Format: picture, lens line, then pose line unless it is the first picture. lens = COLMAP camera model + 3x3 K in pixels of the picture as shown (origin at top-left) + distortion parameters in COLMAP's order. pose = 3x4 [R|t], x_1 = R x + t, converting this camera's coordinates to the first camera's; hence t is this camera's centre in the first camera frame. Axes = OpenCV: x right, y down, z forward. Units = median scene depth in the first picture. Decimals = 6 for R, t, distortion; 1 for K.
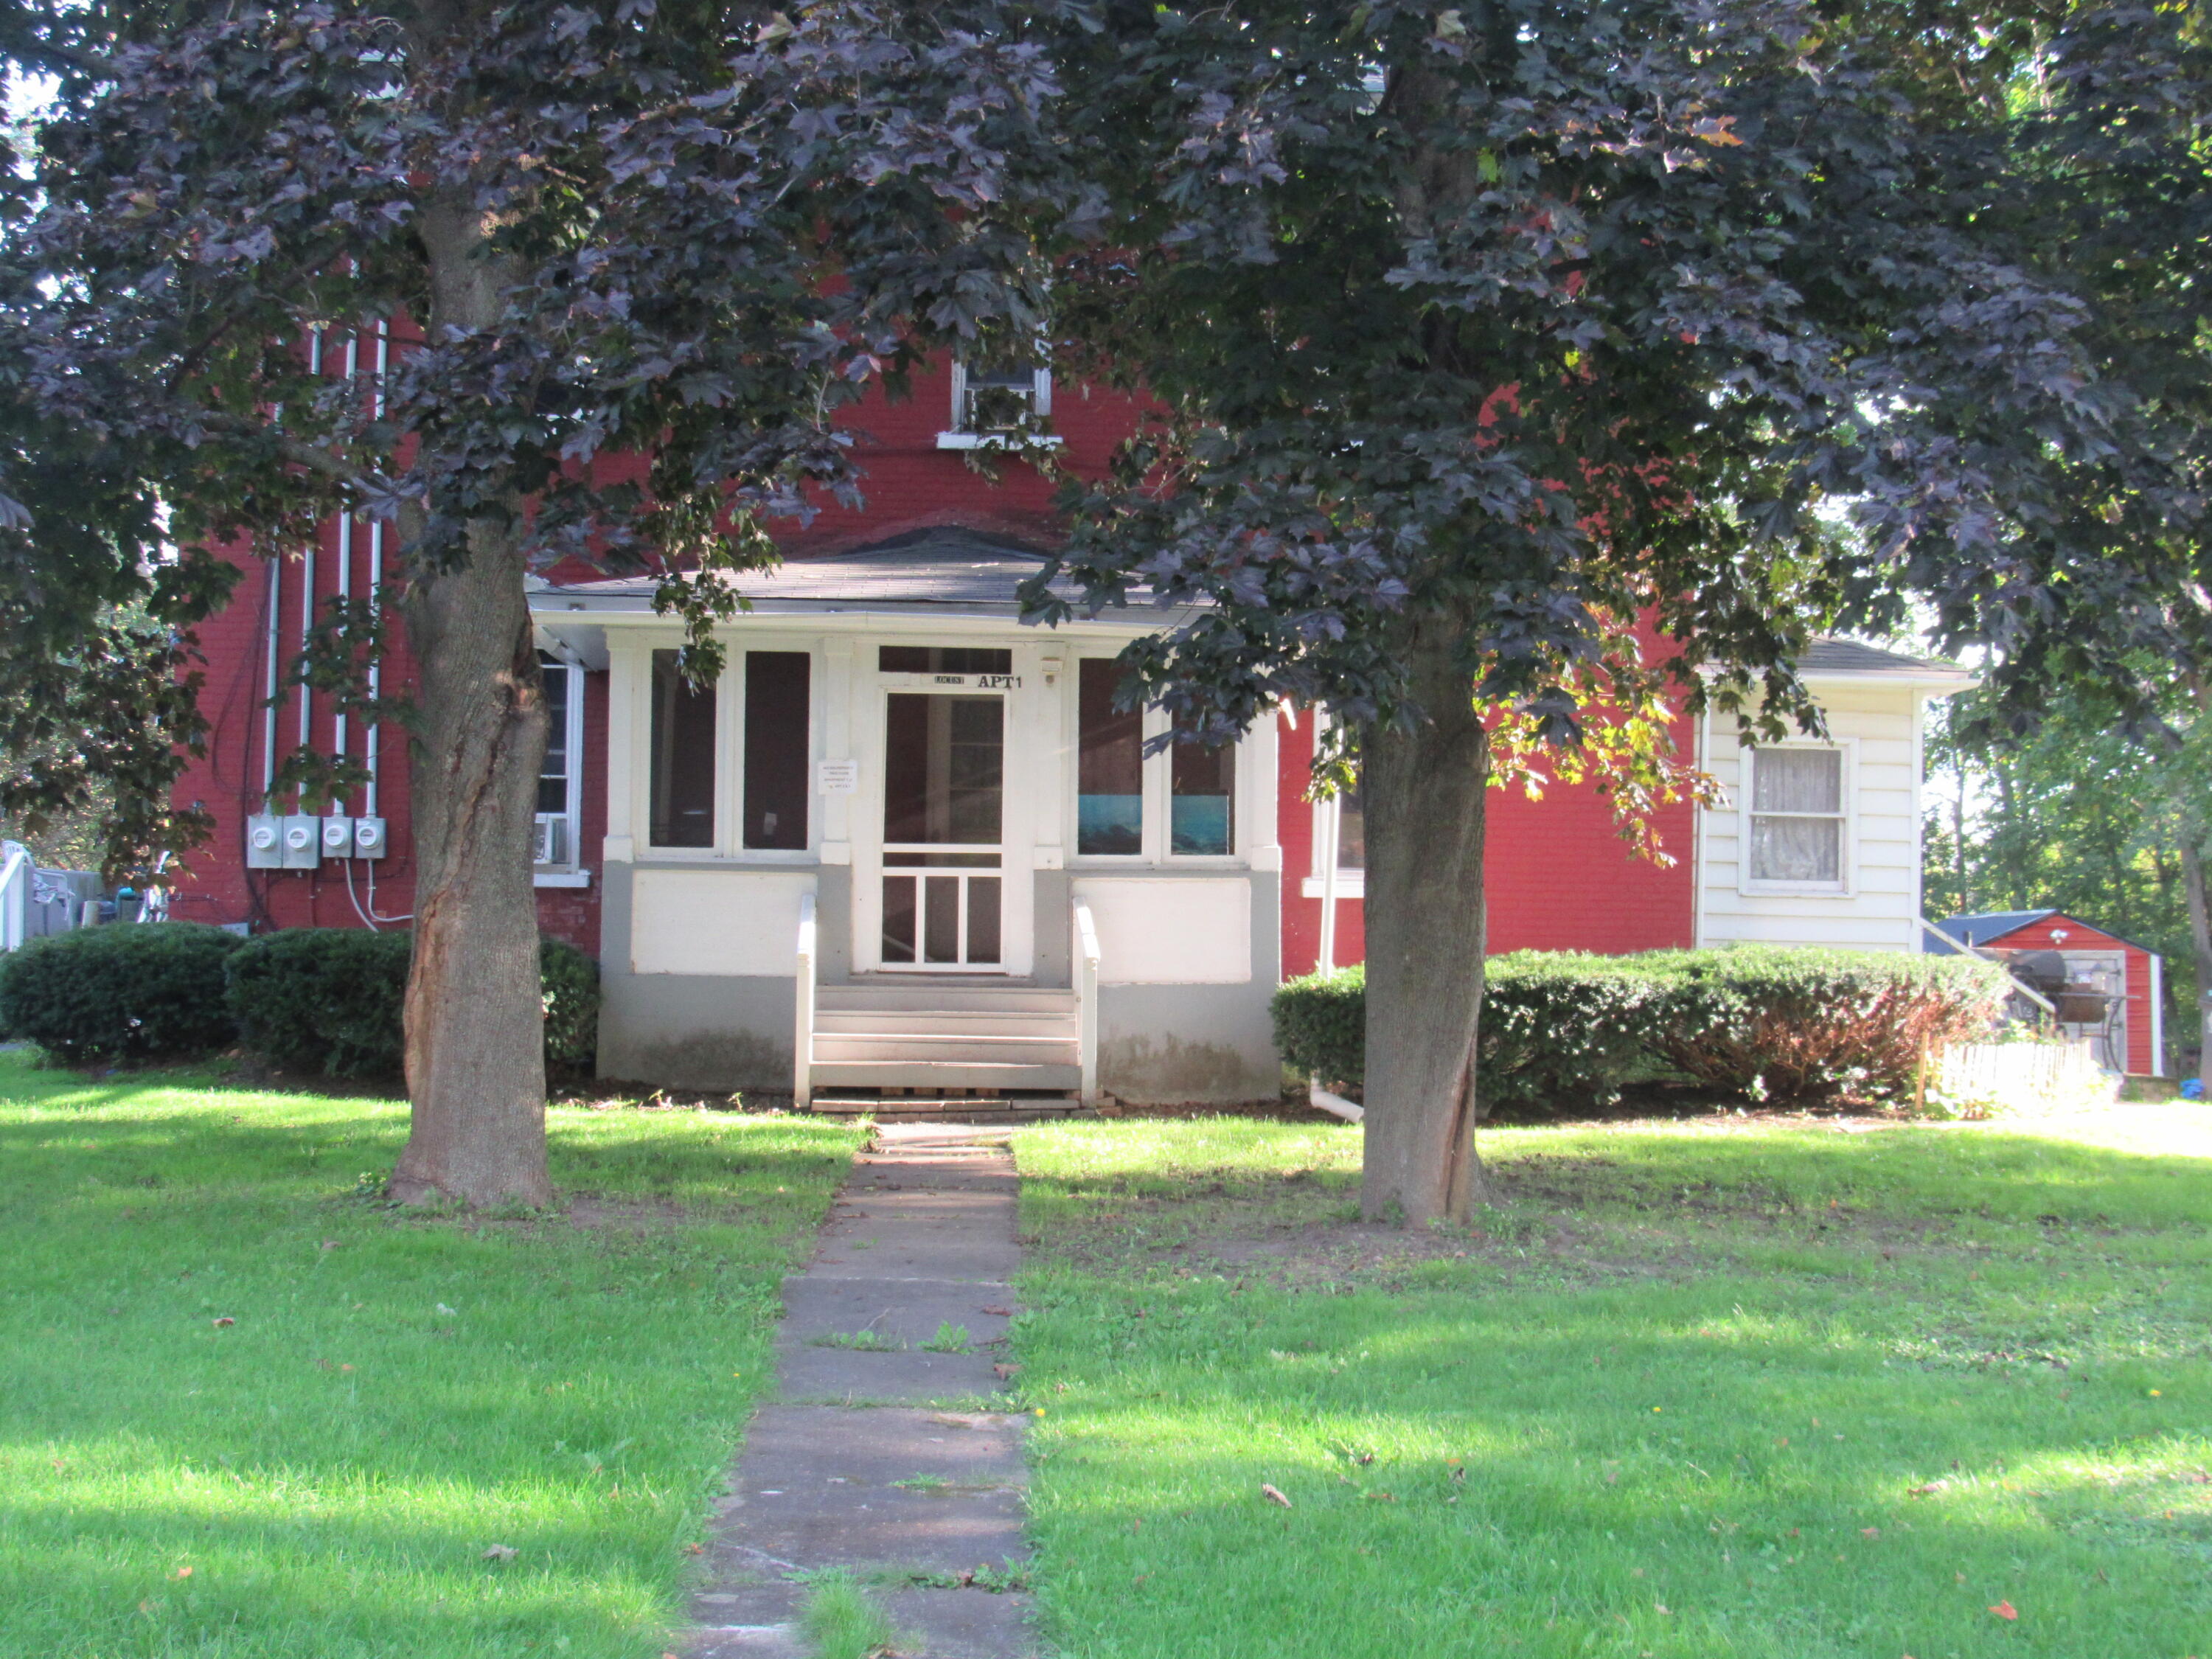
lens RADIAL K [[2764.2, 0, 1119.7], [0, 2764.2, 838.3], [0, 0, 1]] dist [-0.056114, 0.000000]
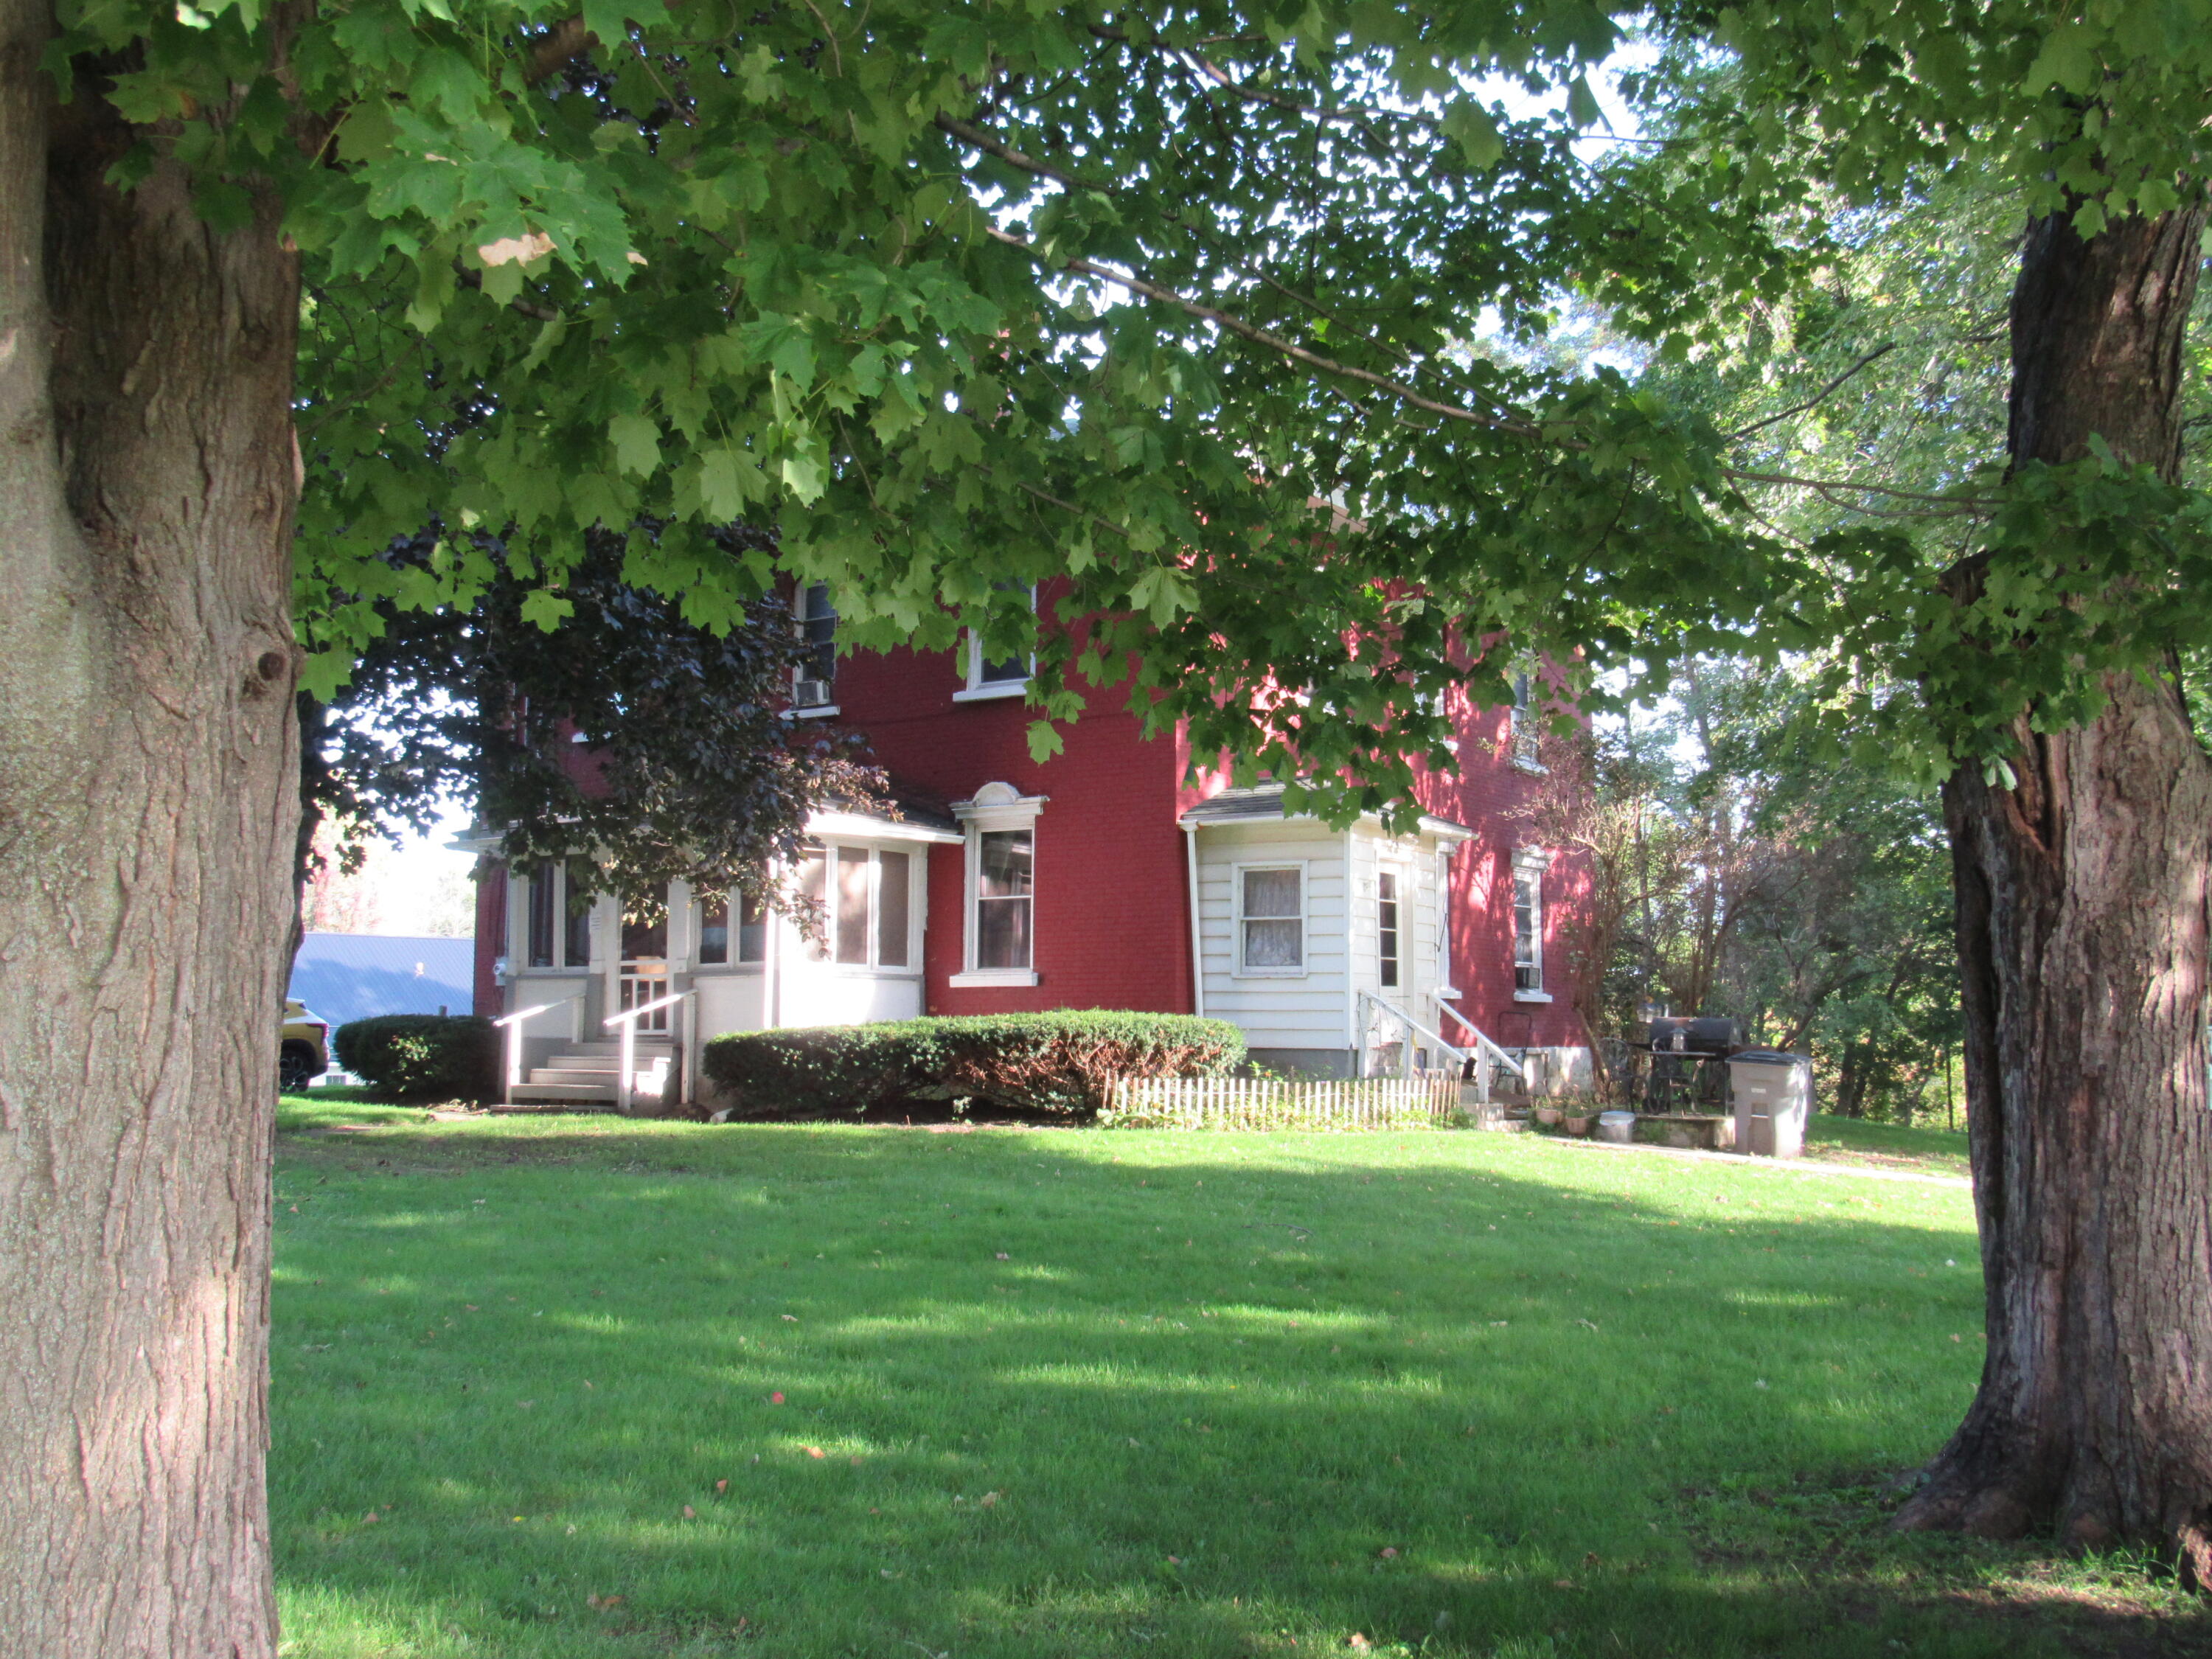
lens RADIAL K [[2152.3, 0, 1106.0], [0, 2152.3, 828.6], [0, 0, 1]] dist [-0.006108, 0.000000]
pose [[0.794666, -0.070055, -0.602992, 1.241846], [0.028519, 0.996530, -0.078193, 0.042638], [0.606377, 0.044940, 0.793906, 0.133185]]
